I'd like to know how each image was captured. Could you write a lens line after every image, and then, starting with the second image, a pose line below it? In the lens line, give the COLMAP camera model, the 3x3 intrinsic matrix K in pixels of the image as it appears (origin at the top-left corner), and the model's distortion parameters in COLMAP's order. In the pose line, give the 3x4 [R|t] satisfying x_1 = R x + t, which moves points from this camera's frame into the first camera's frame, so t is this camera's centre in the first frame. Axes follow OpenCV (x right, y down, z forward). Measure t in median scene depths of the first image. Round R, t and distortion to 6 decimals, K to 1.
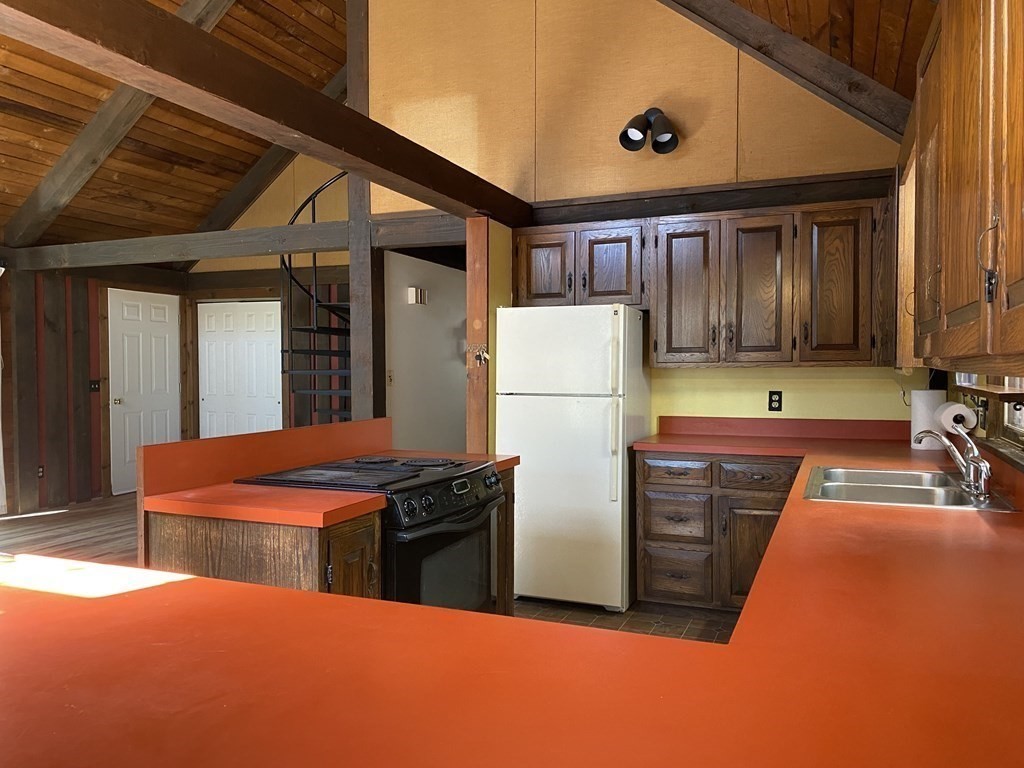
lens RADIAL K [[773.8, 0, 515.9], [0, 773.8, 383.2], [0, 0, 1]] dist [0.030279, -0.037599]
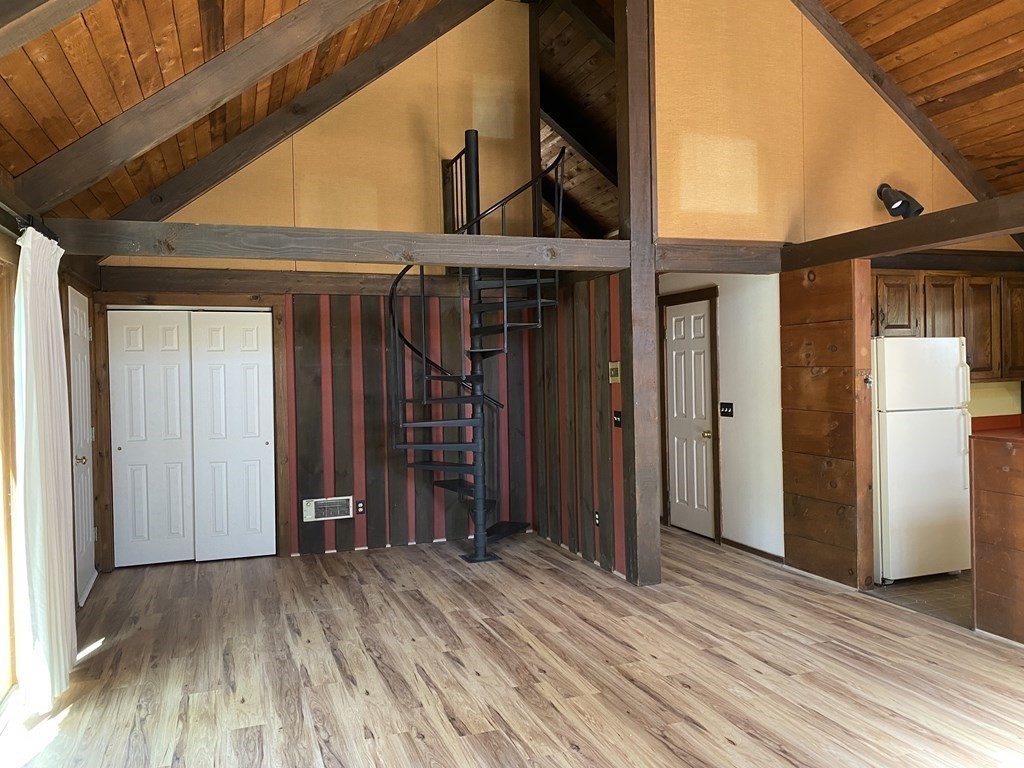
lens RADIAL K [[773.8, 0, 511.2], [0, 773.8, 382.3], [0, 0, 1]] dist [0.030279, -0.037599]
pose [[0.743410, -0.026165, 0.668324, -0.974159], [0.036893, 0.999317, -0.001915, -0.038069], [-0.667817, 0.026080, 0.743868, 0.390279]]
